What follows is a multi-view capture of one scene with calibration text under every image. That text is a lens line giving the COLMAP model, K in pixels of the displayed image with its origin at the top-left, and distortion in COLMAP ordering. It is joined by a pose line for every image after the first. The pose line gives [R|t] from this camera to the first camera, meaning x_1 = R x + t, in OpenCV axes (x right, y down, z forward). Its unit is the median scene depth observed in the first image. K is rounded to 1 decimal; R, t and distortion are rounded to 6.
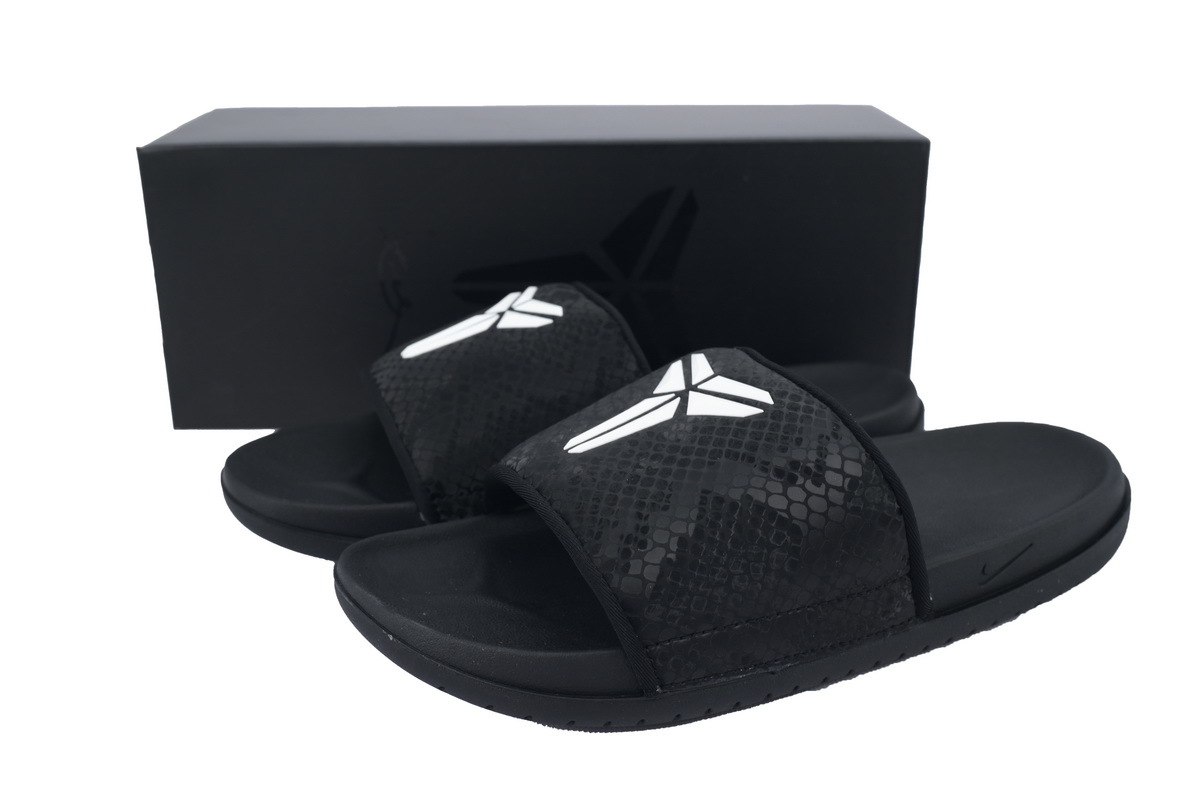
lens RADIAL K [[1263.6, 0, 599.8], [0, 1263.6, 402.3], [0, 0, 1]] dist [0.022734, 0.000000]
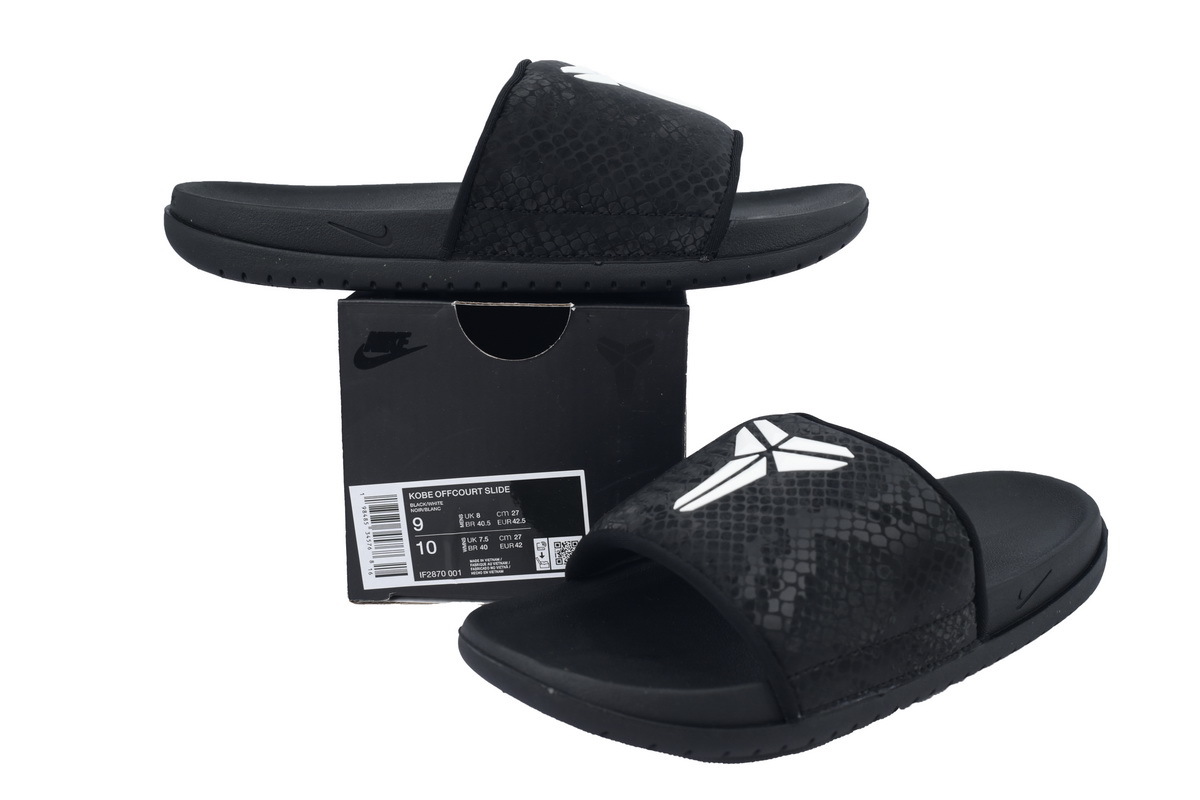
lens RADIAL K [[1263.6, 0, 600.5], [0, 1263.6, 397.3], [0, 0, 1]] dist [0.022734, 0.000000]
pose [[0.979187, -0.041002, 0.198775, -0.321305], [0.059232, 0.994476, -0.086651, 0.033966], [-0.194124, 0.096621, 0.976207, -0.073627]]
